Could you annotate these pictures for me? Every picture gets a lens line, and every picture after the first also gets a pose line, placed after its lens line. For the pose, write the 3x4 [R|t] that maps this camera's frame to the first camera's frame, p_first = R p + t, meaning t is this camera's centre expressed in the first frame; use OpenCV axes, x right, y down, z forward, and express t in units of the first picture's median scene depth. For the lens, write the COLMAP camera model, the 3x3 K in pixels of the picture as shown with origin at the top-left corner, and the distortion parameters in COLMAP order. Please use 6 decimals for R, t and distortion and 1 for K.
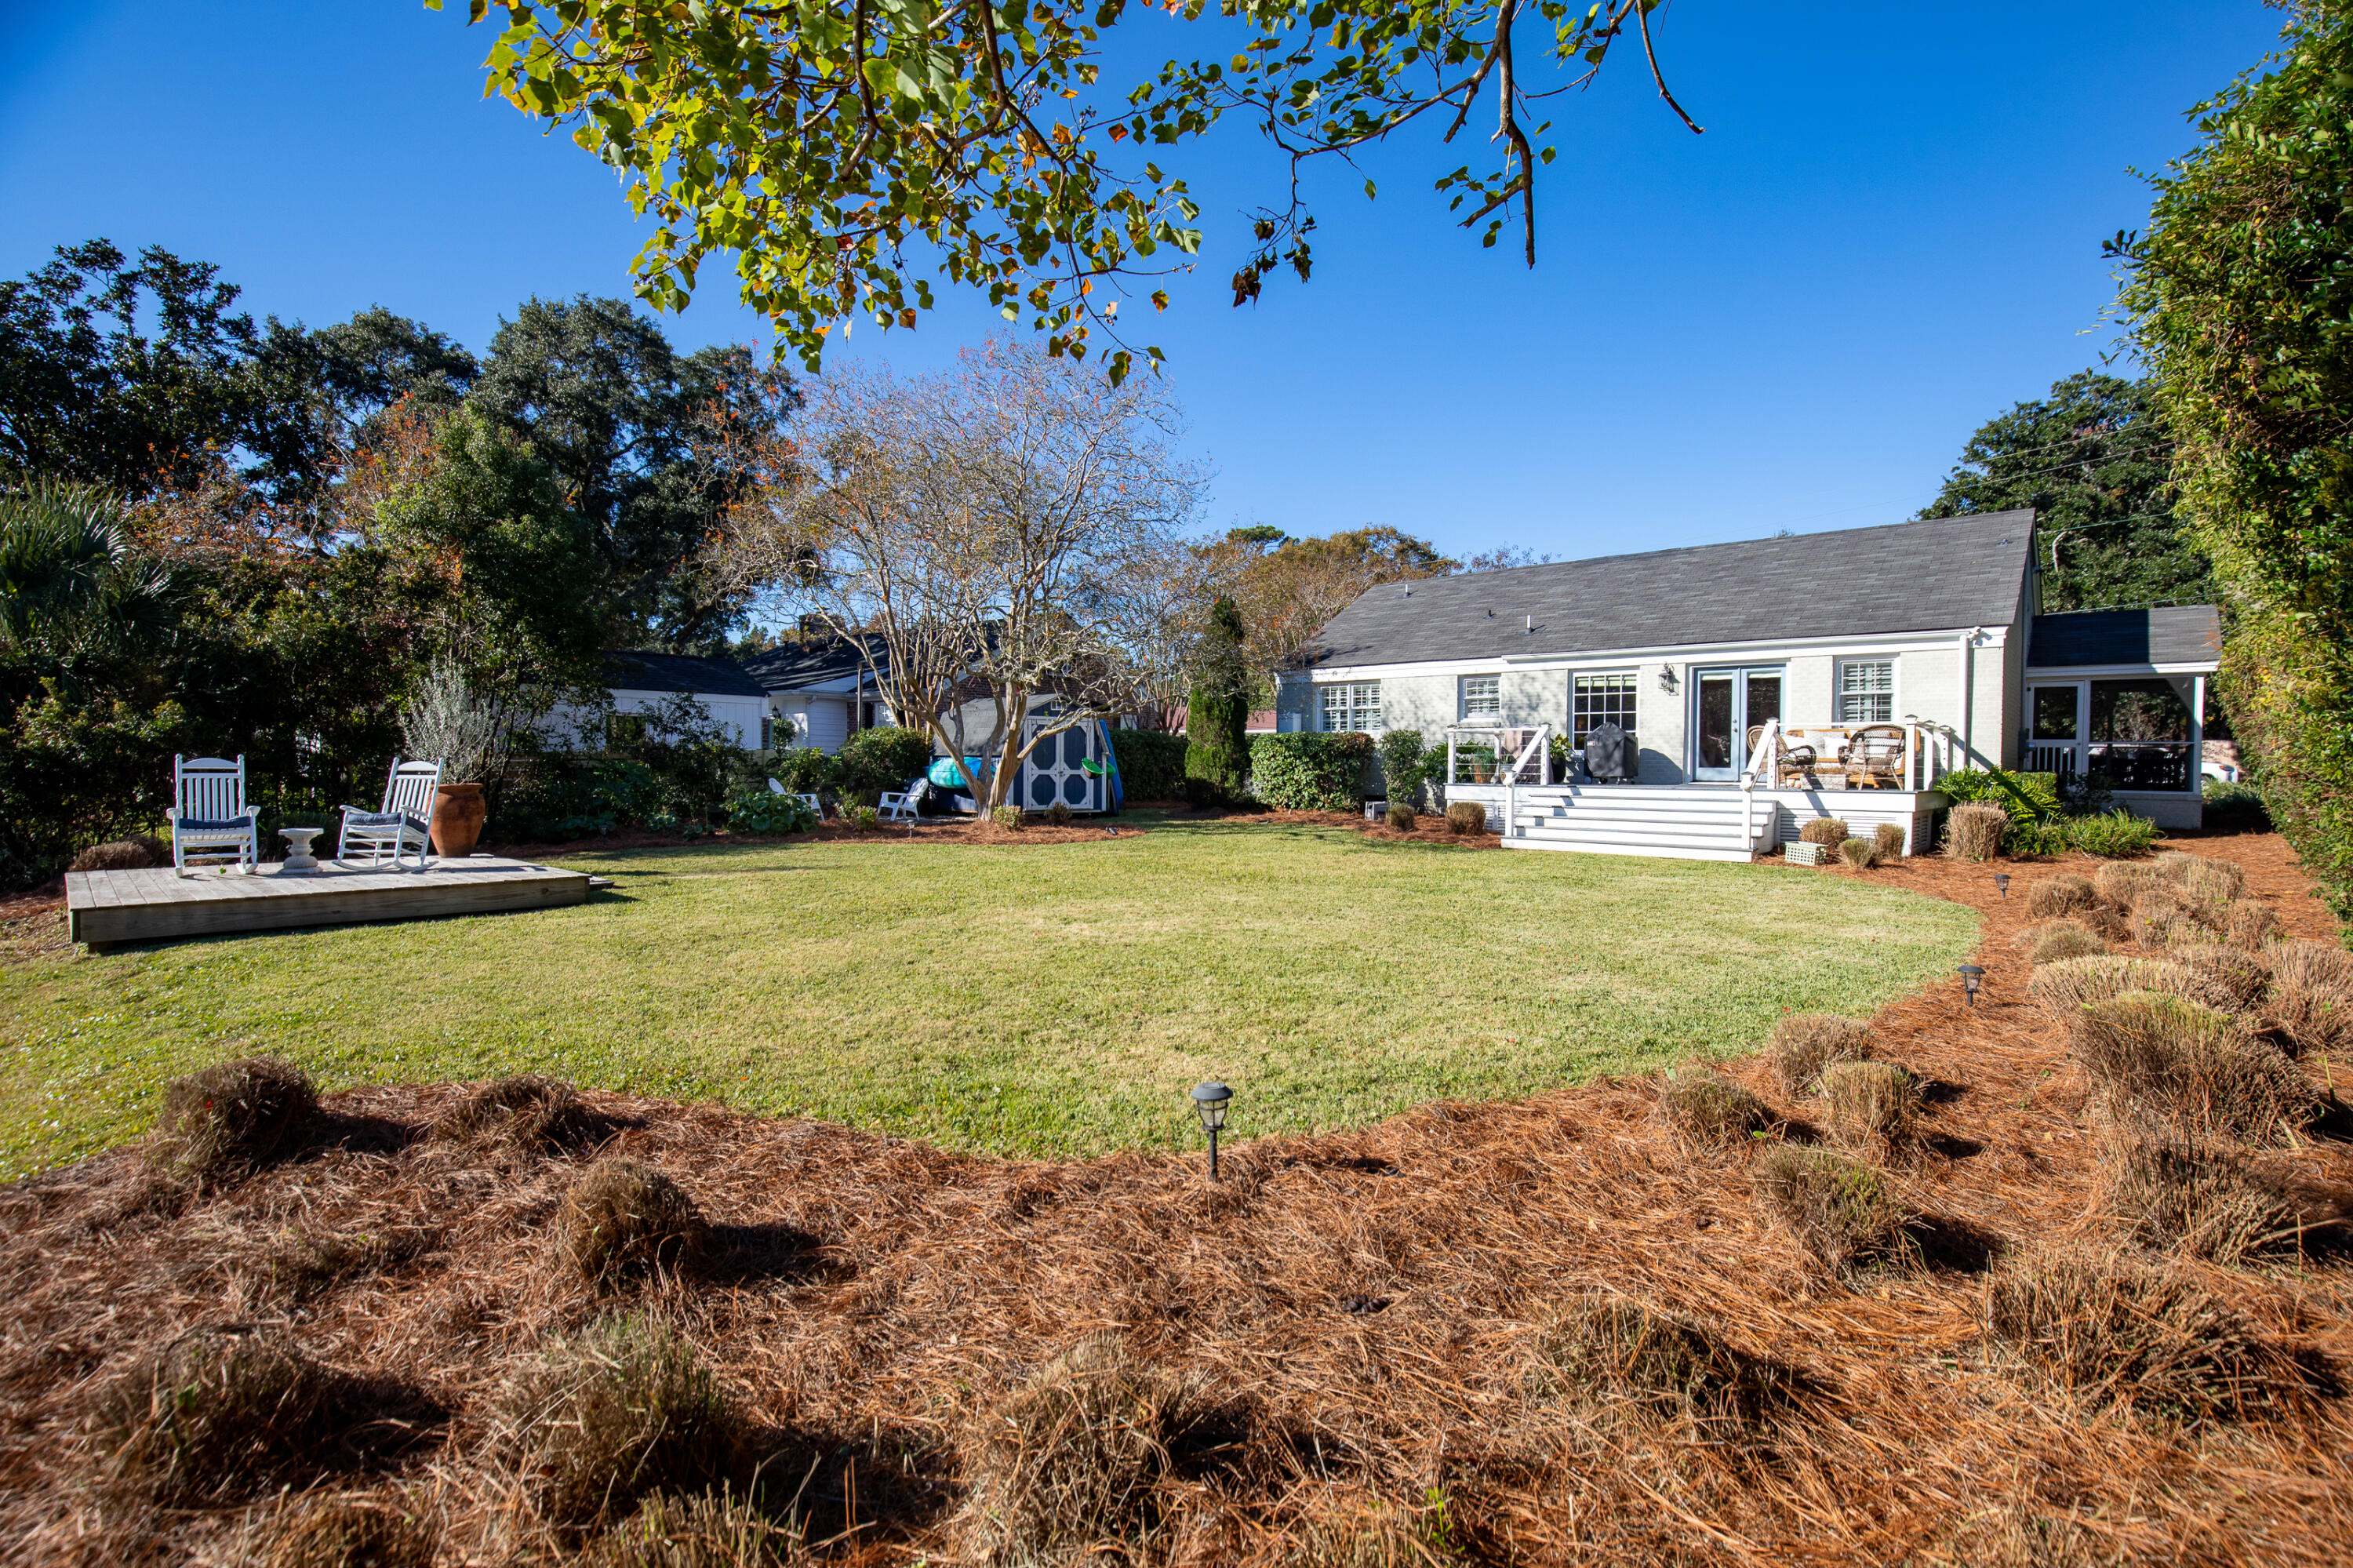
lens RADIAL K [[1077.9, 0, 1177.9], [0, 1077.9, 791.8], [0, 0, 1]] dist [0.002586, -0.000350]
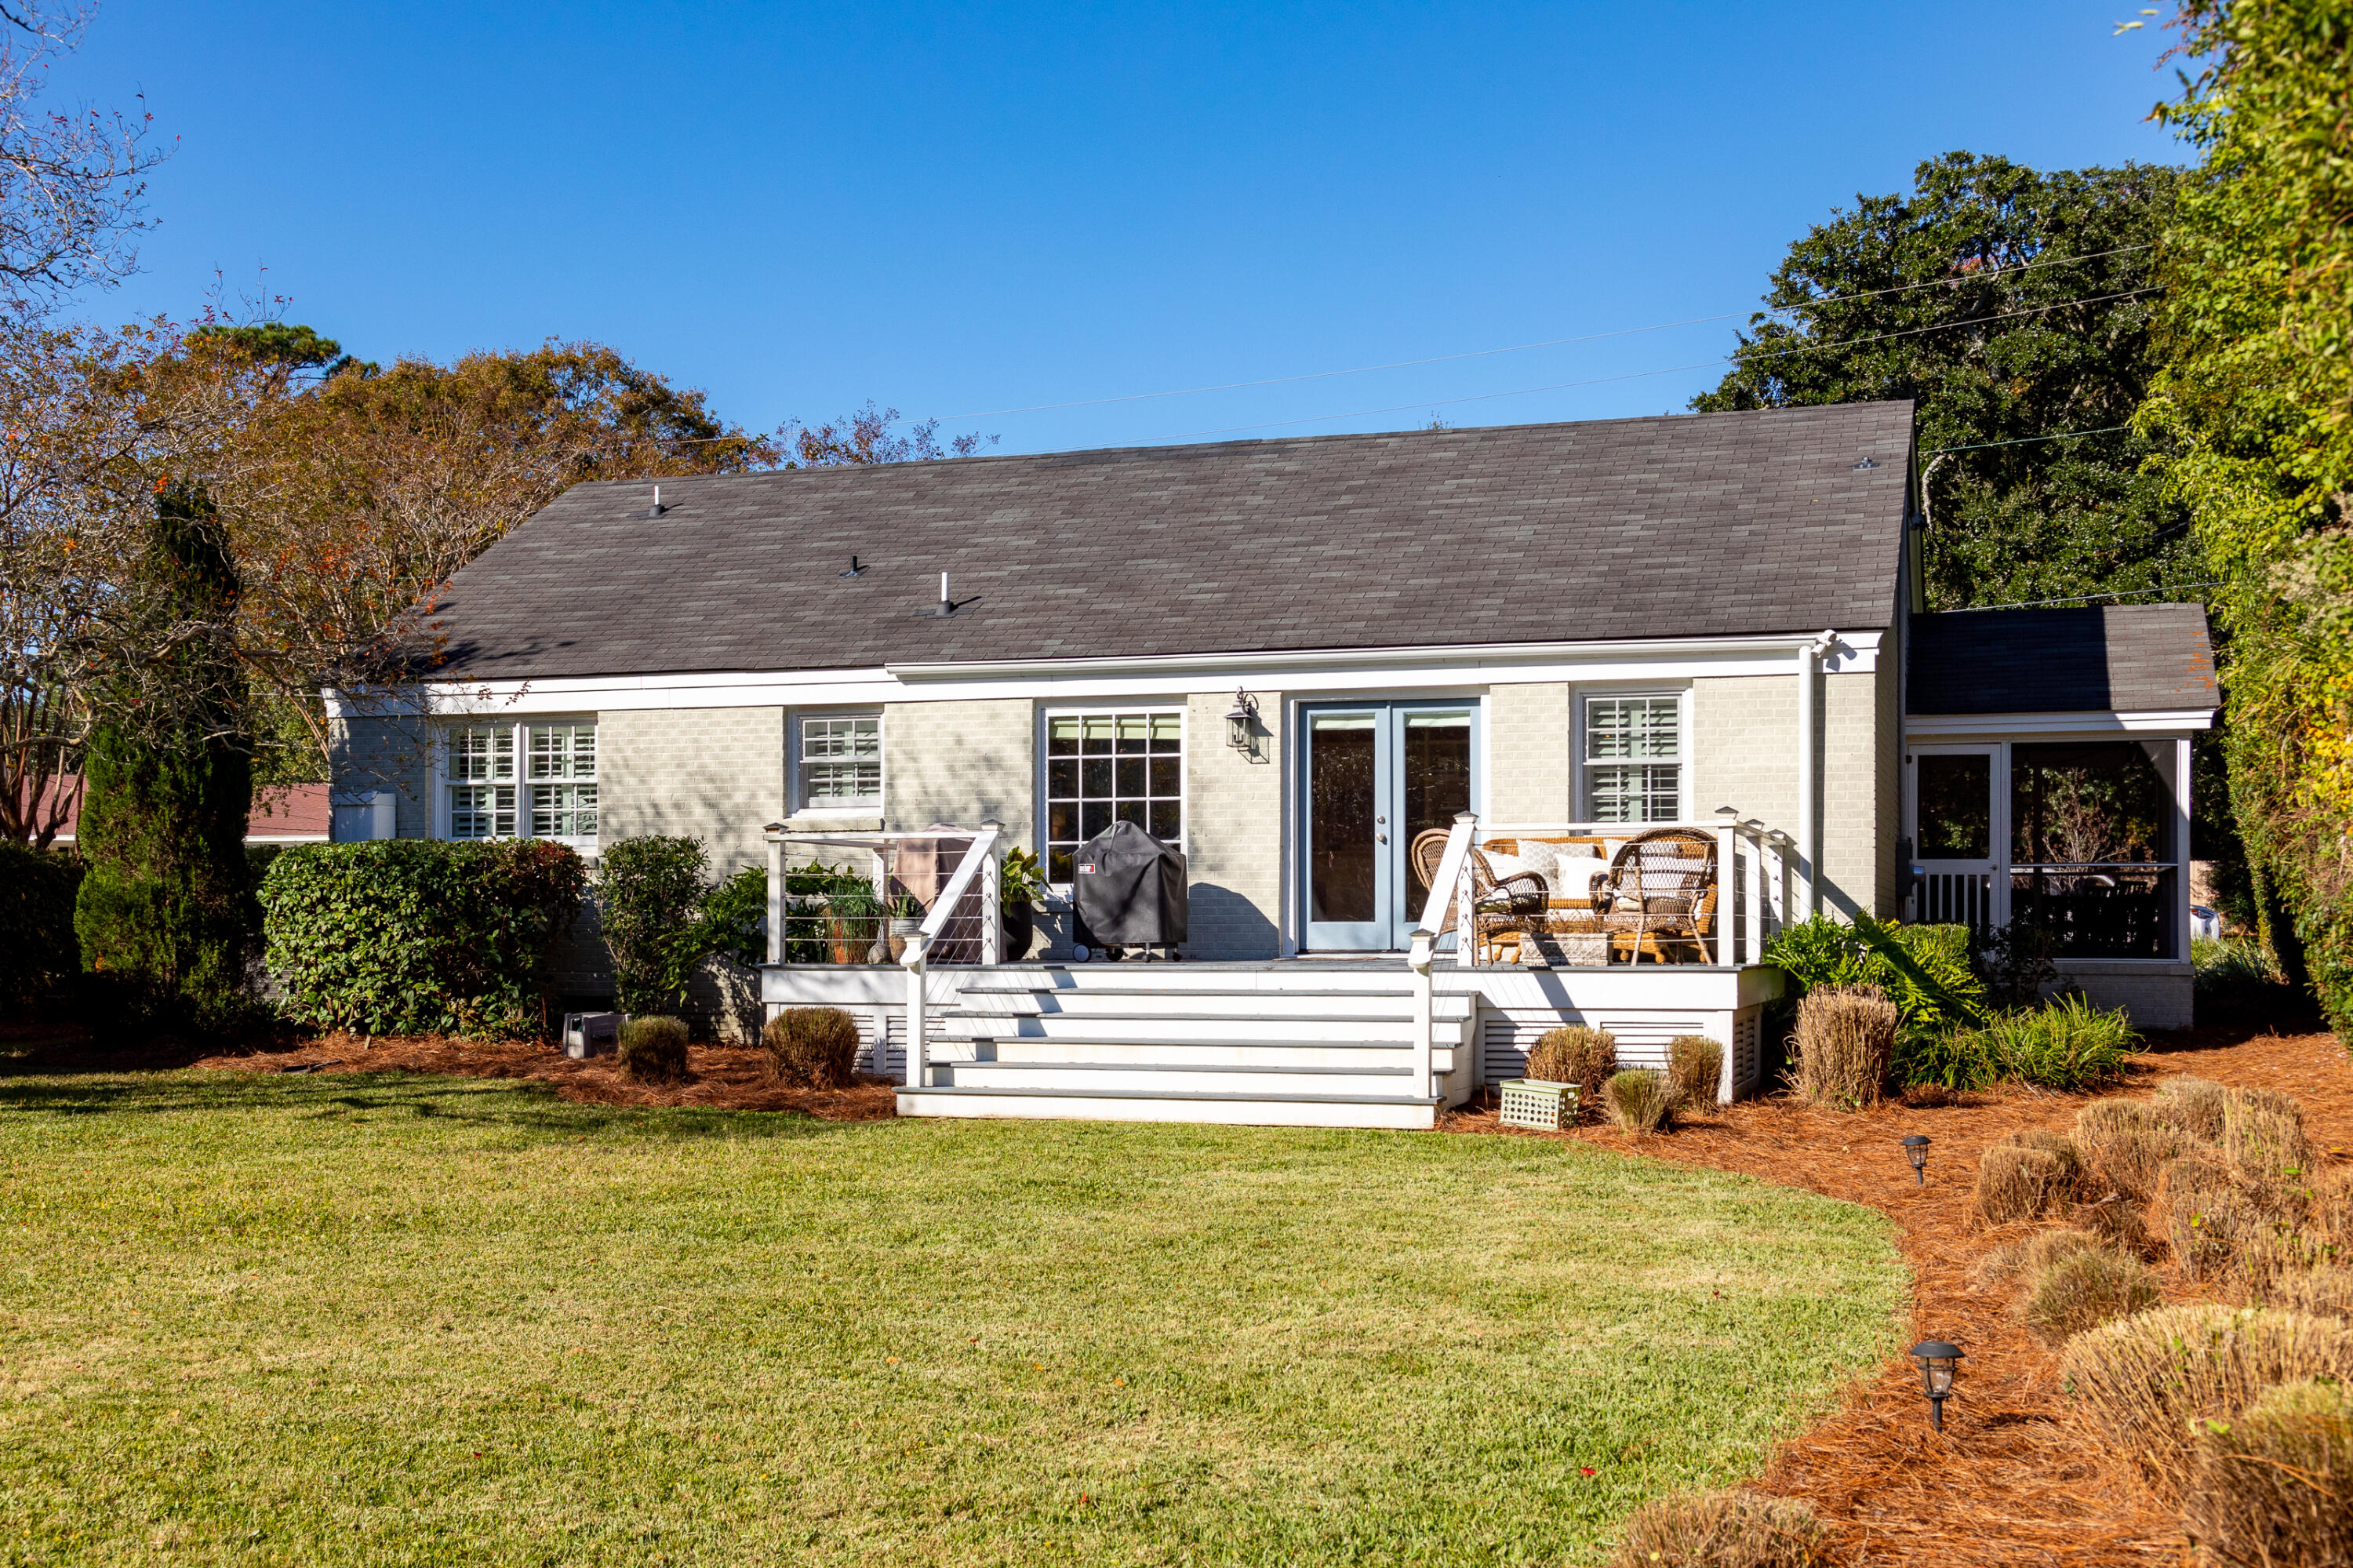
lens RADIAL K [[2441.8, 0, 1114.6], [0, 2441.8, 893.2], [0, 0, 1]] dist [0.009460, 0.012027]
pose [[0.915206, -0.004665, 0.402960, -0.007388], [0.019345, 0.999289, -0.032368, -0.003002], [-0.402522, 0.037419, 0.914645, 0.102649]]
